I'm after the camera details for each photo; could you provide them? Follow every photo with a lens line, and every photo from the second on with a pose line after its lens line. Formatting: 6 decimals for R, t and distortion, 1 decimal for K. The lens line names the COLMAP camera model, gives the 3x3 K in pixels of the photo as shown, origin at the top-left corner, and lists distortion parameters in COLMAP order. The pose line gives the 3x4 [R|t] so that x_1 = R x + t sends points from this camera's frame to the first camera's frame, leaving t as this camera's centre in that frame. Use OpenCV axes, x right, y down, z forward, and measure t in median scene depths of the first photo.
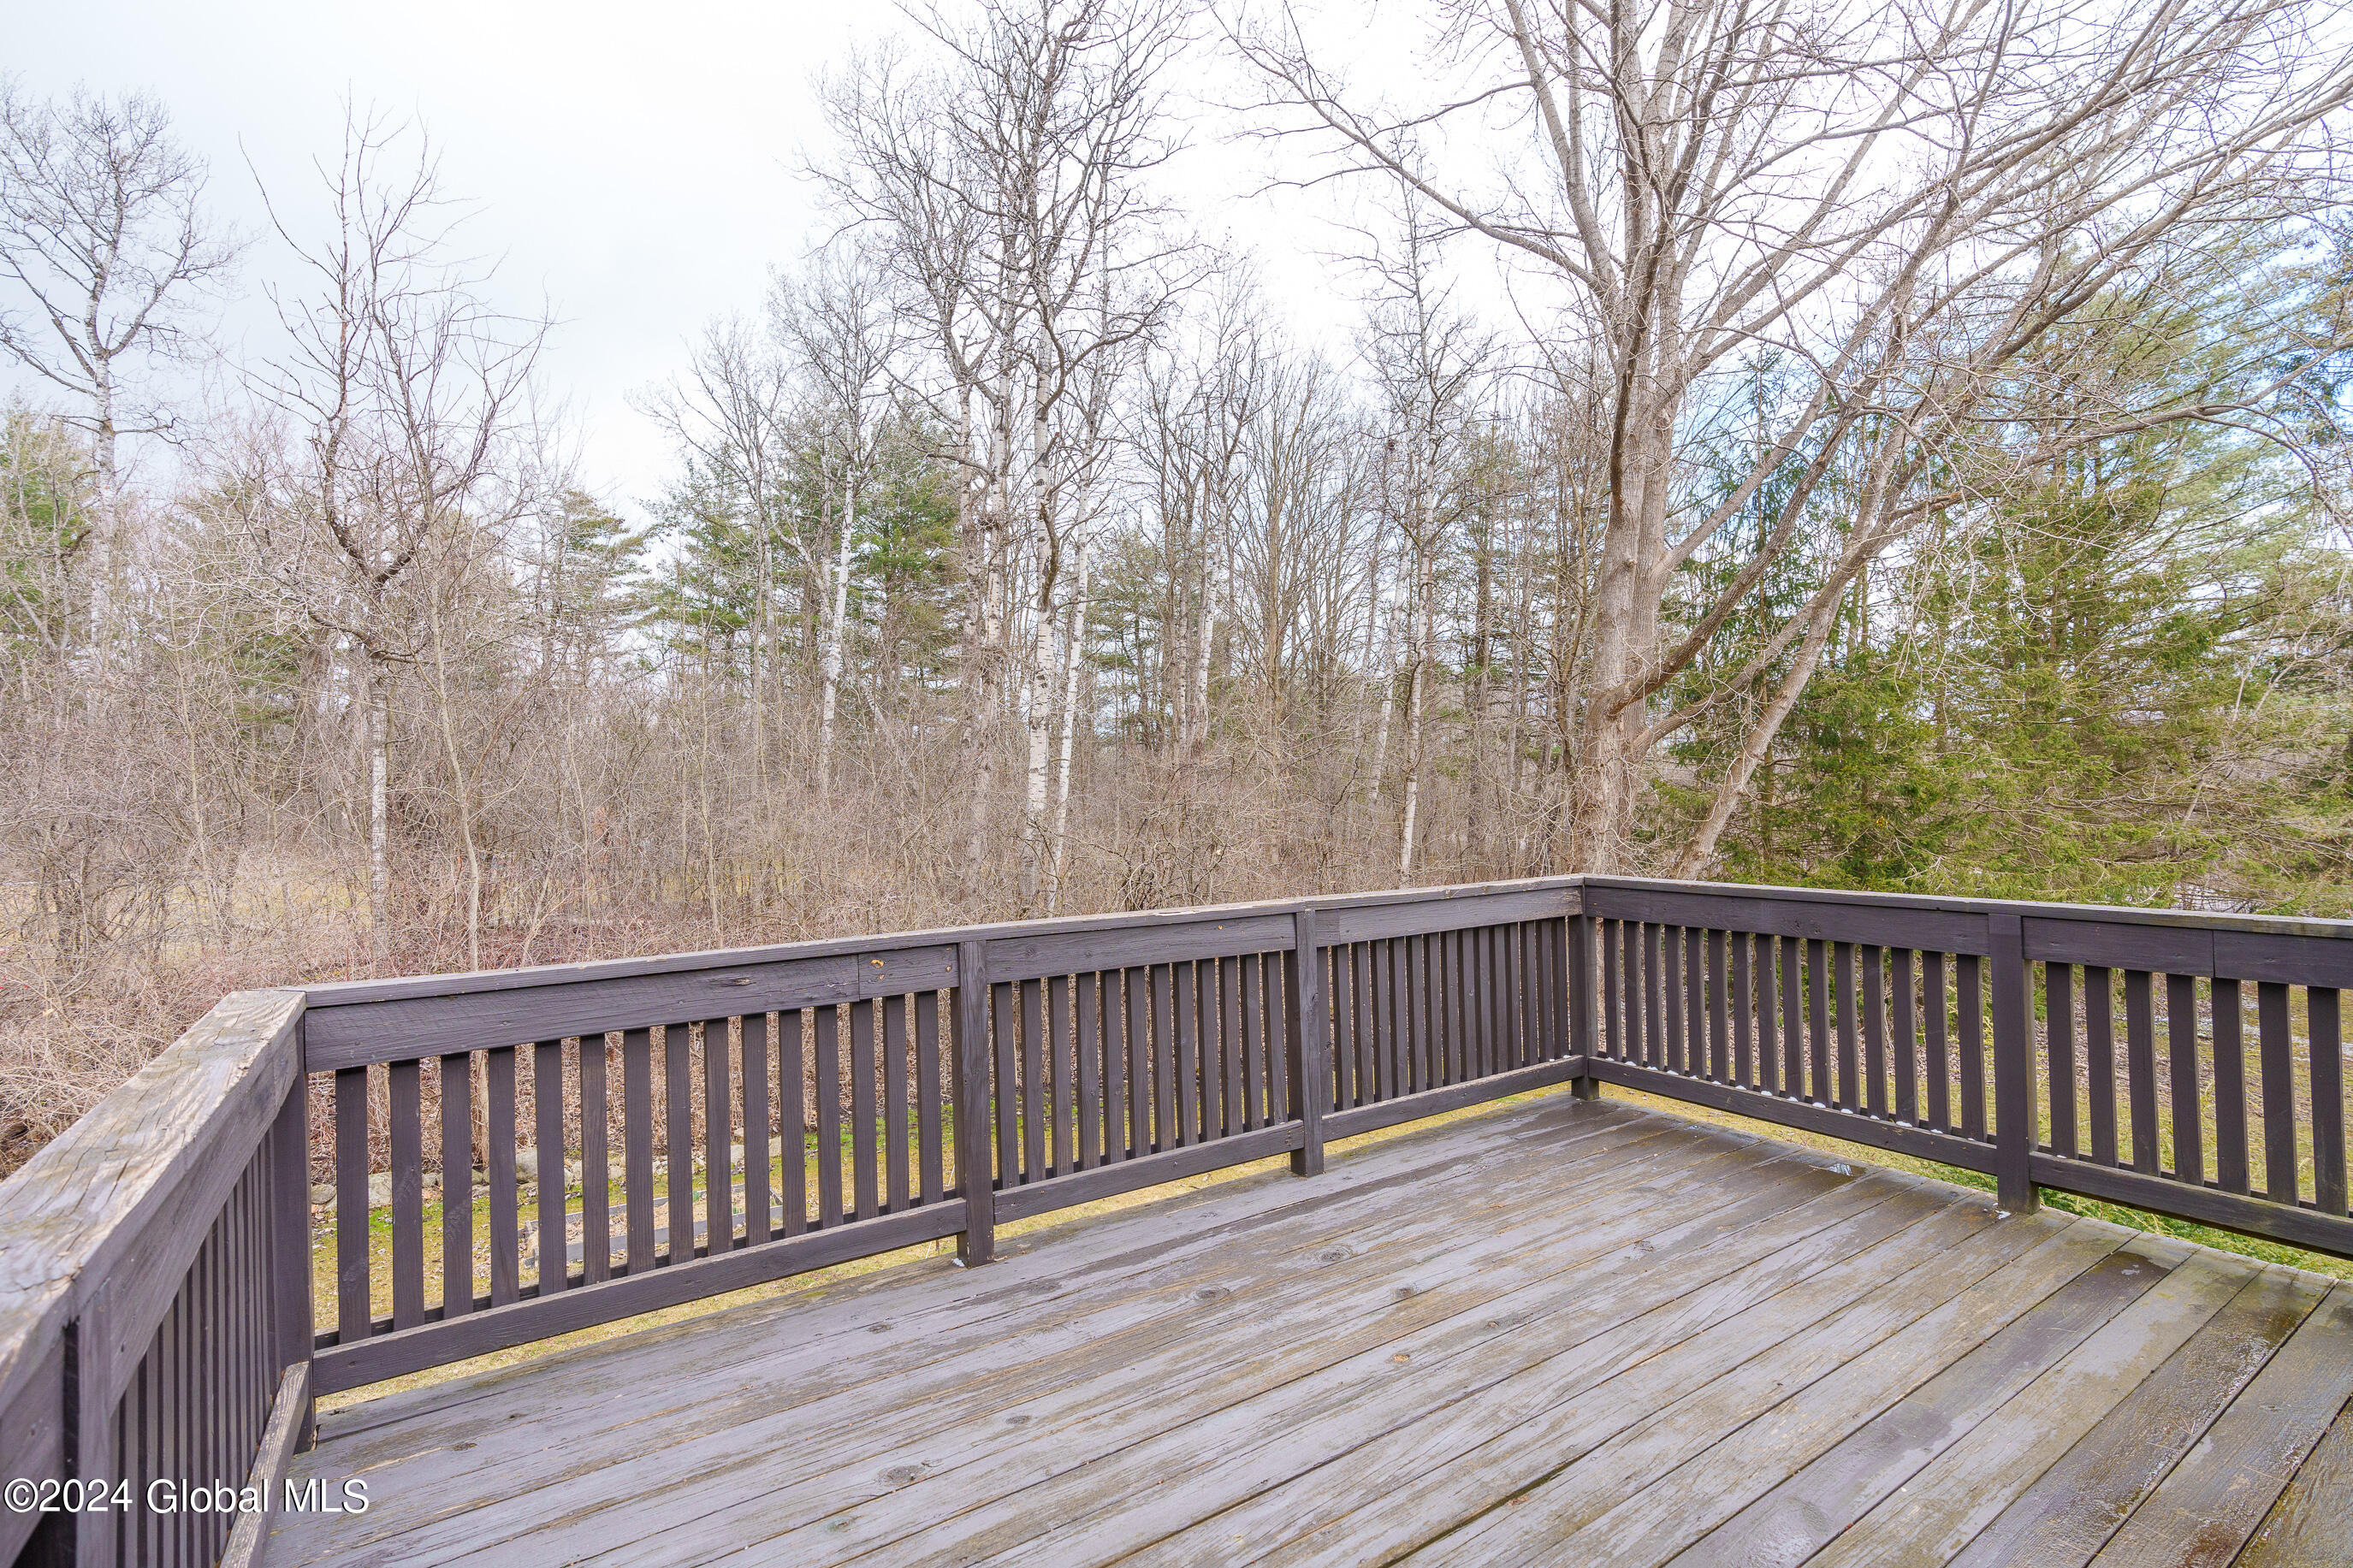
lens RADIAL K [[1090.6, 0, 1172.3], [0, 1090.6, 784.4], [0, 0, 1]] dist [-0.001189, 0.000838]
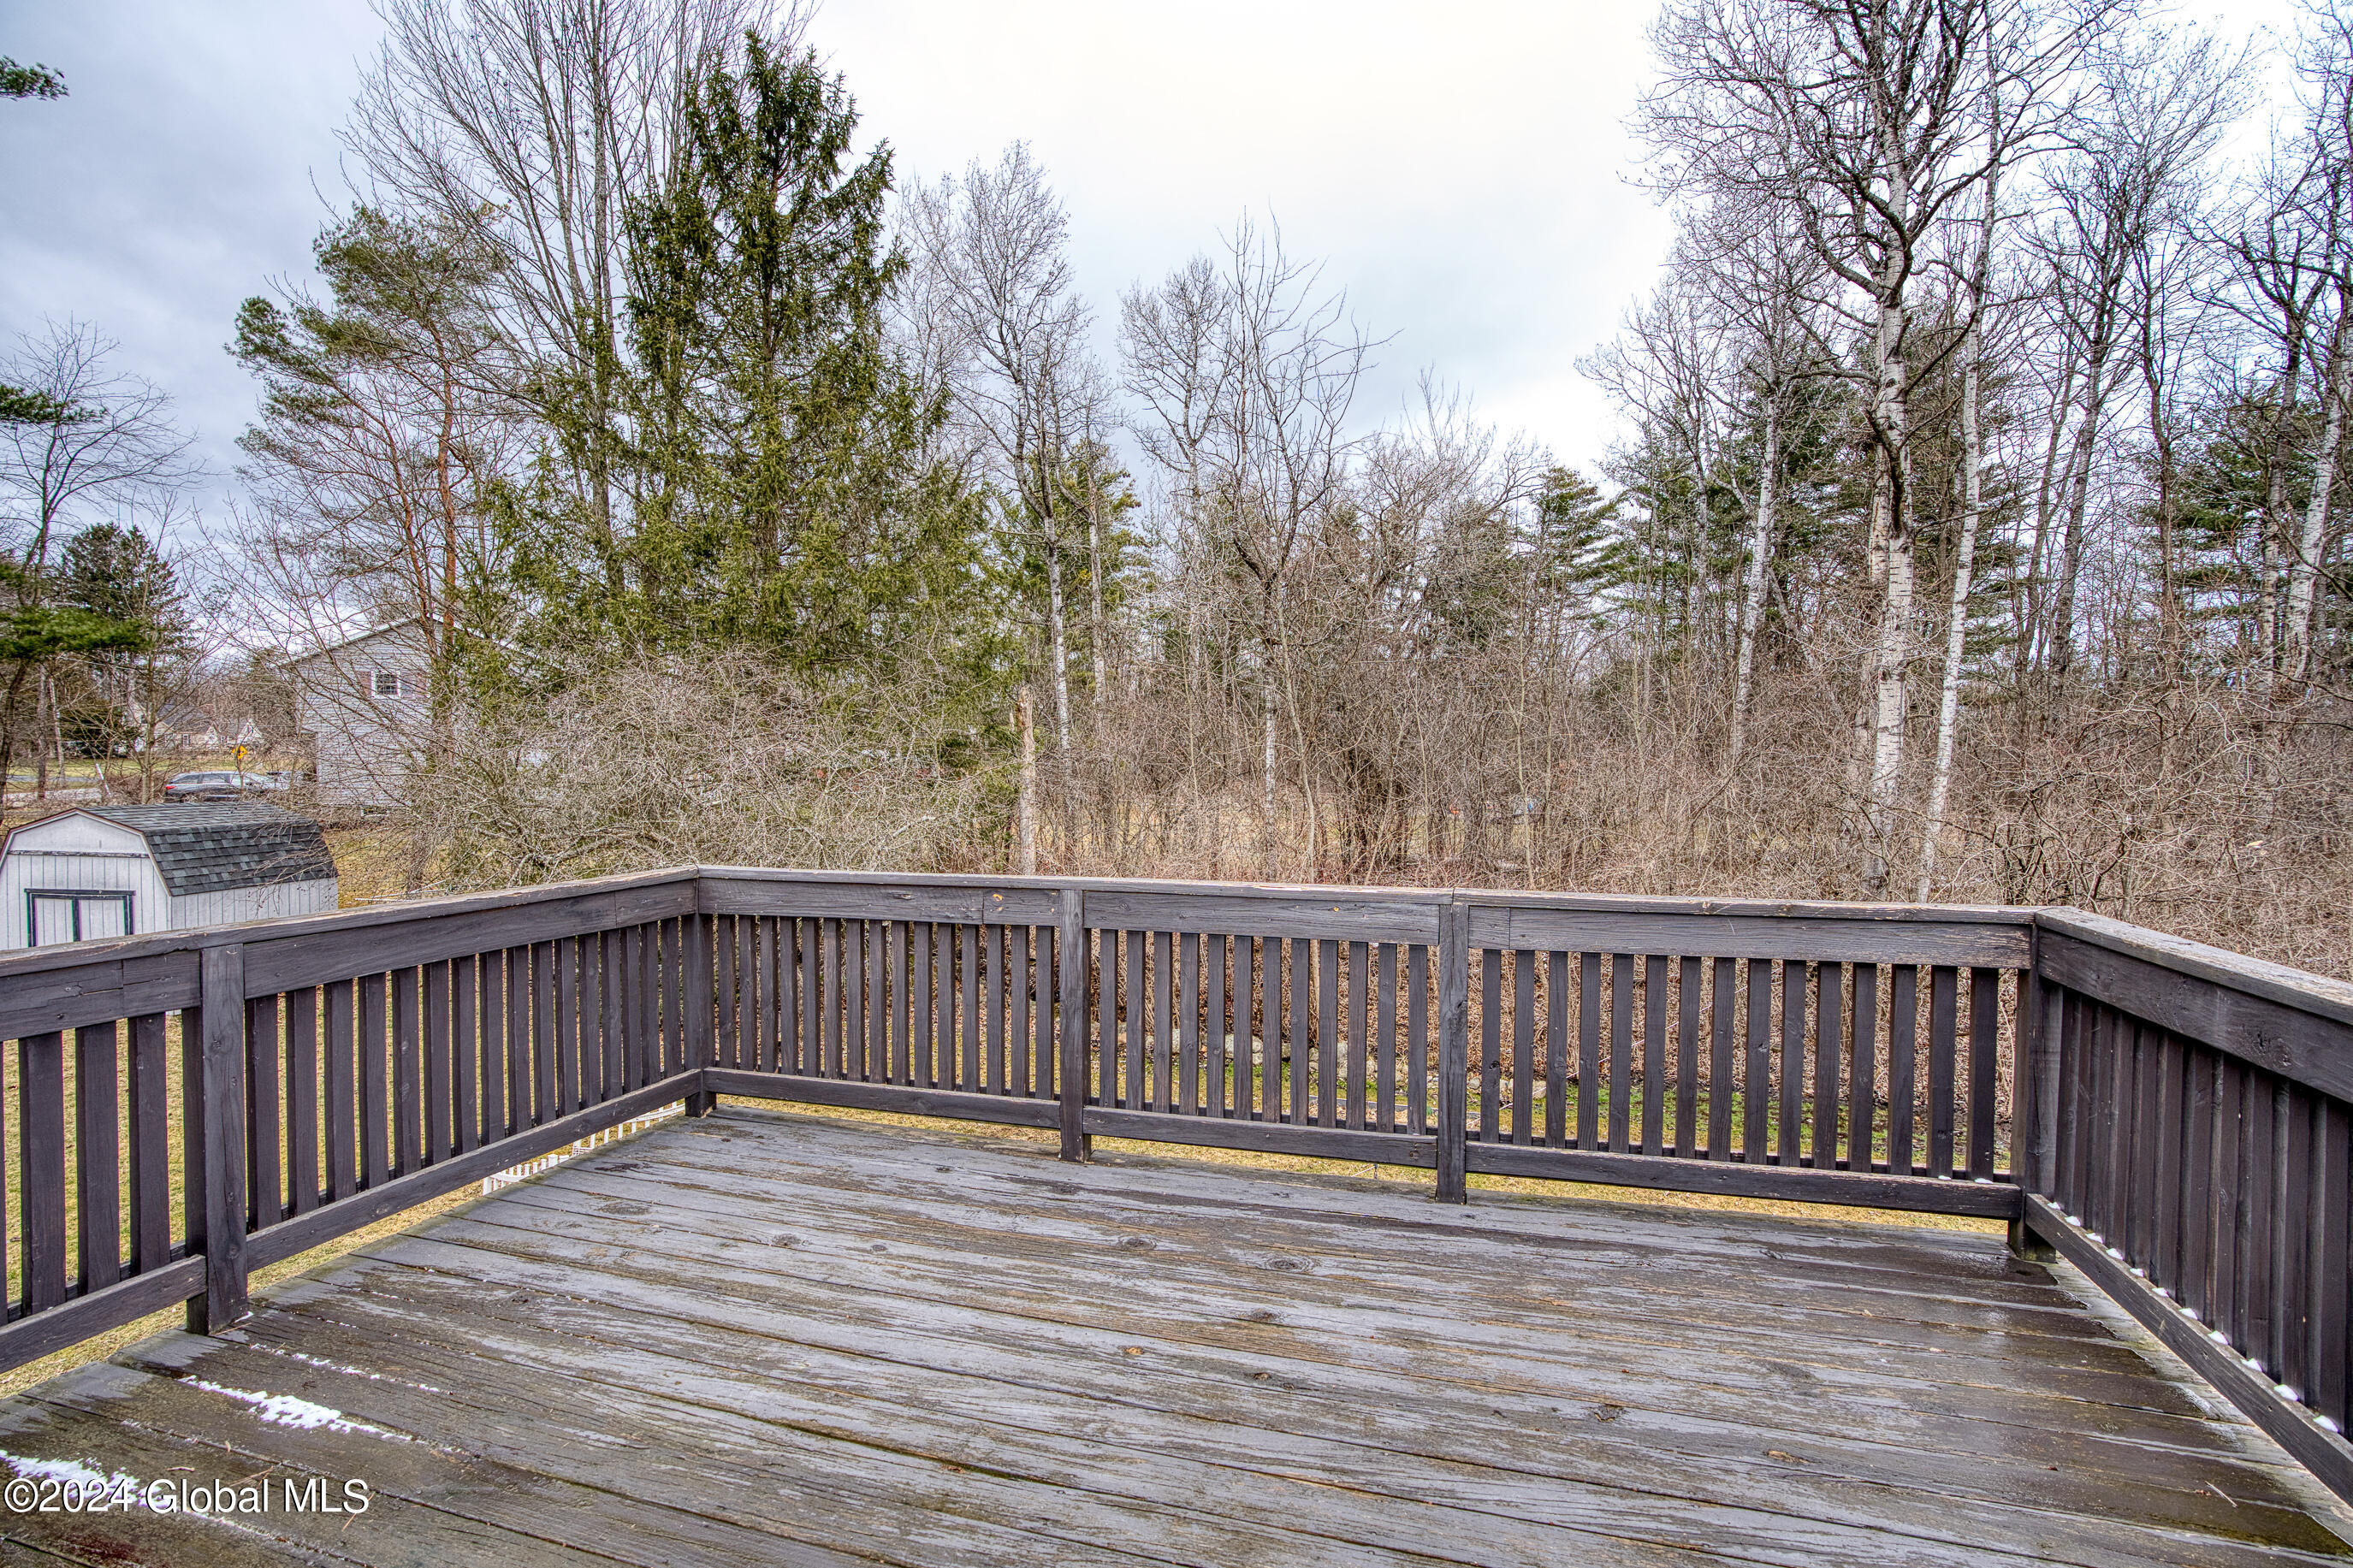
lens RADIAL K [[1076.9, 0, 1181.5], [0, 1076.9, 778.4], [0, 0, 1]] dist [-0.043878, 0.013350]
pose [[0.645752, 0.031726, -0.762888, 0.775347], [-0.003159, 0.999239, 0.038881, -0.020667], [0.763541, -0.022698, 0.645360, 0.347918]]
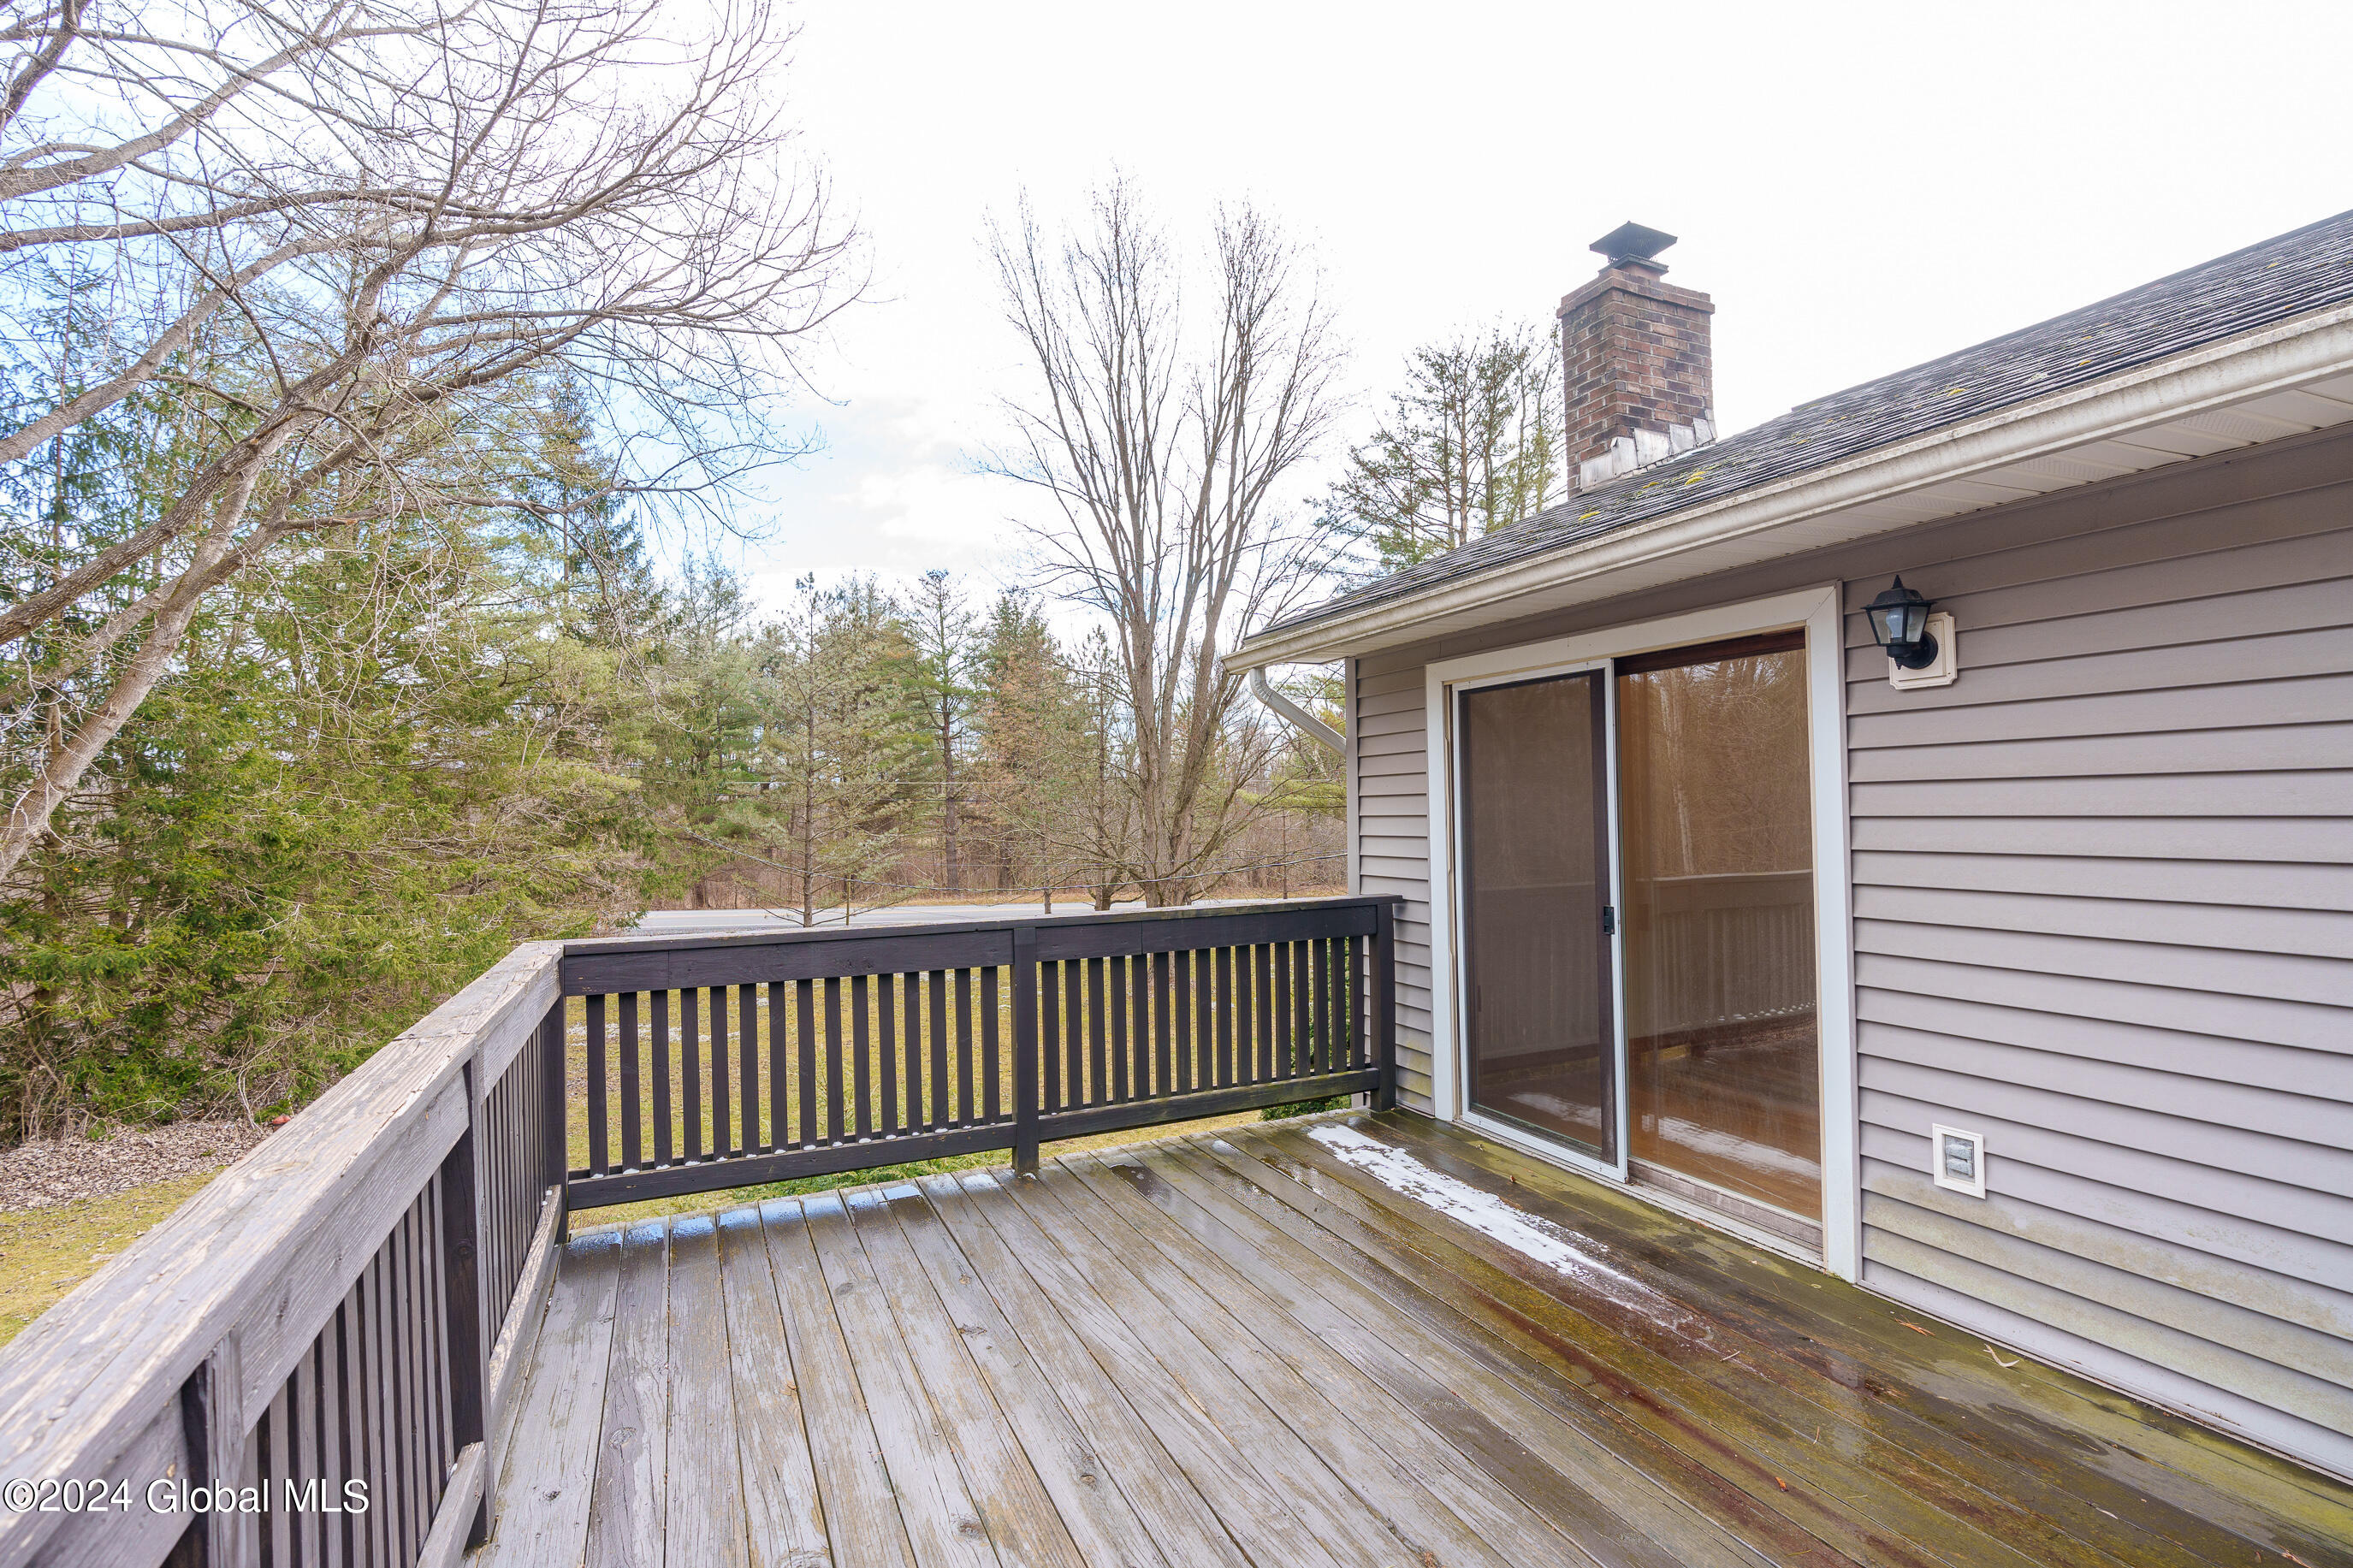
lens RADIAL K [[1076.9, 0, 1193.8], [0, 1076.9, 796.8], [0, 0, 1]] dist [-0.043878, 0.013350]
pose [[0.137423, 0.026344, 0.990162, -0.424557], [0.001816, 0.999638, -0.026848, 0.007667], [-0.990511, 0.005488, 0.137325, 0.701623]]
